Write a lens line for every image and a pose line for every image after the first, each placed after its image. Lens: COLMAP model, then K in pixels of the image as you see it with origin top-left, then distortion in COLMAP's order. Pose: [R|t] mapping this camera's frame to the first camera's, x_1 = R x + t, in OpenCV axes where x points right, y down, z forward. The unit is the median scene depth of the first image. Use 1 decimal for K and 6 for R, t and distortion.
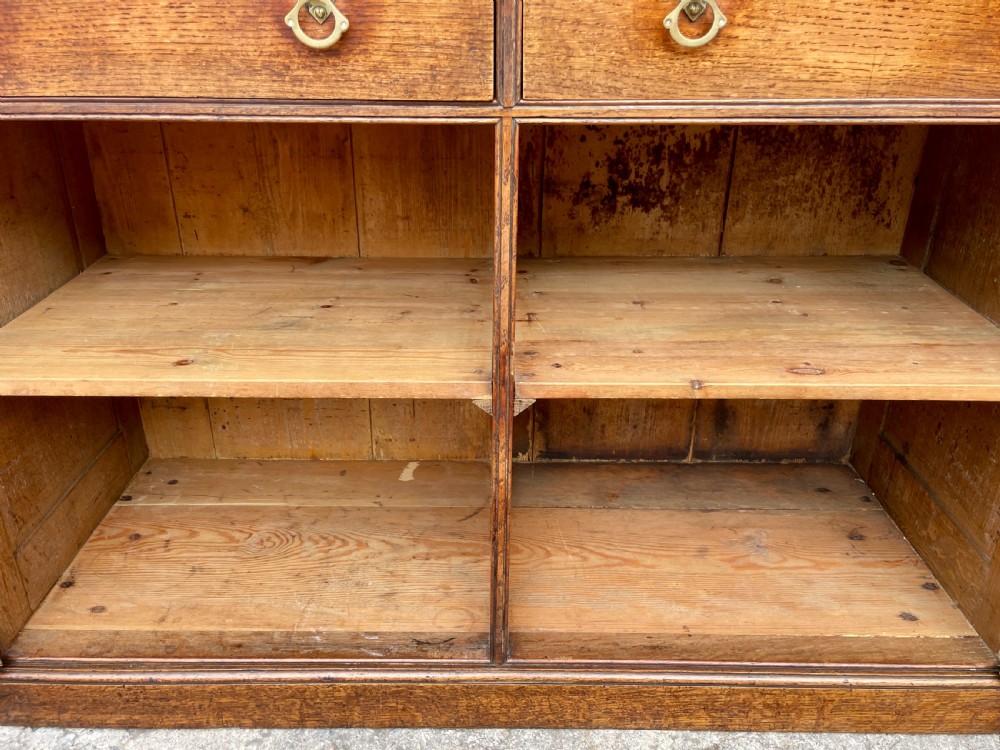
lens RADIAL K [[786.6, 0, 489.2], [0, 786.6, 363.4], [0, 0, 1]] dist [0.086742, -0.112259]
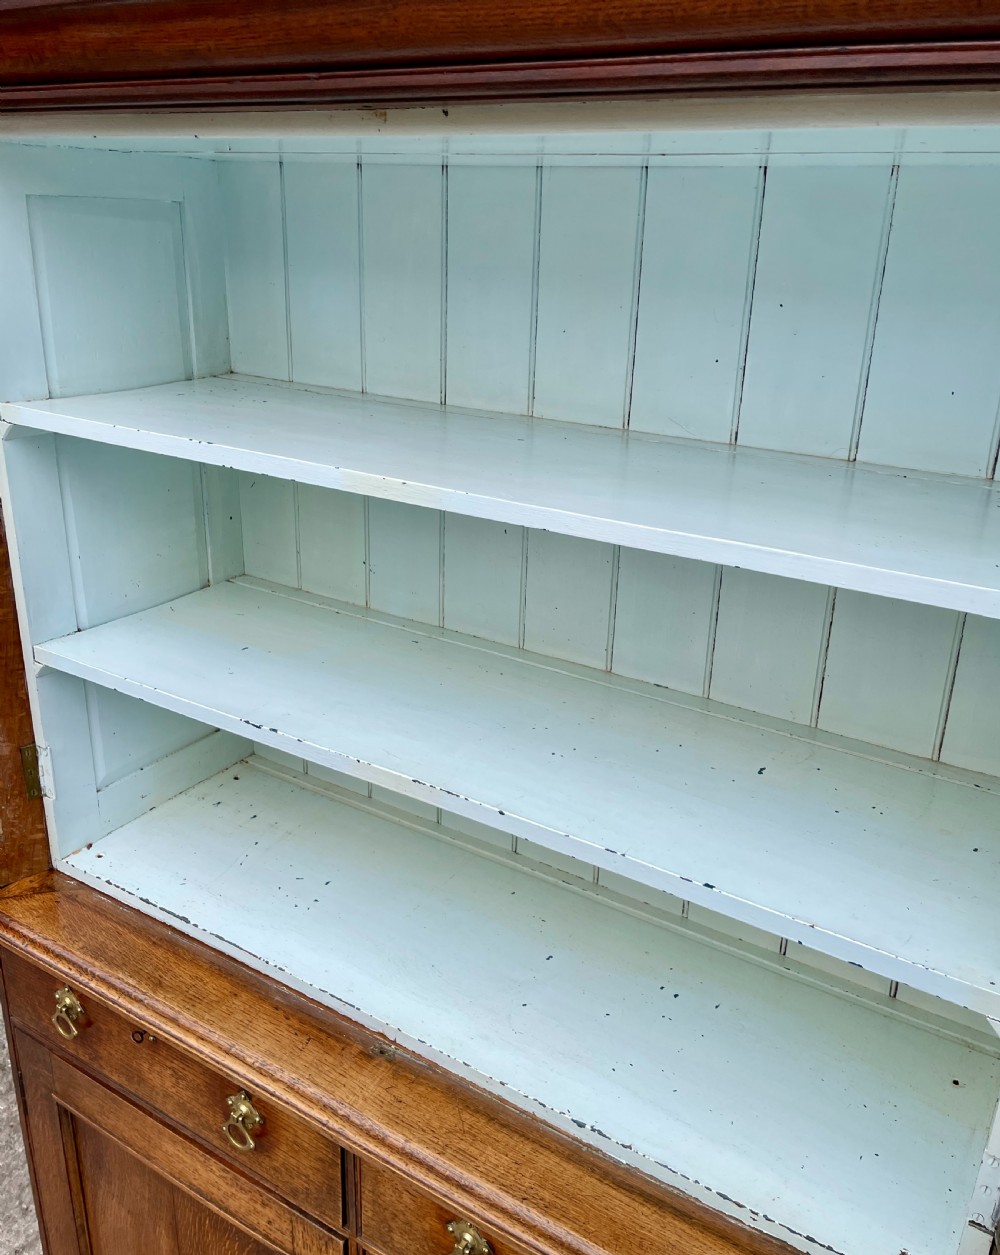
lens RADIAL K [[1038.8, 0, 501.9], [0, 1038.8, 623.1], [0, 0, 1]] dist [0.008165, 0.002887]
pose [[0.855959, 0.205697, -0.474366, 0.629696], [-0.238814, 0.971015, -0.009865, -1.012184], [0.458588, 0.121729, 0.880272, -0.374836]]
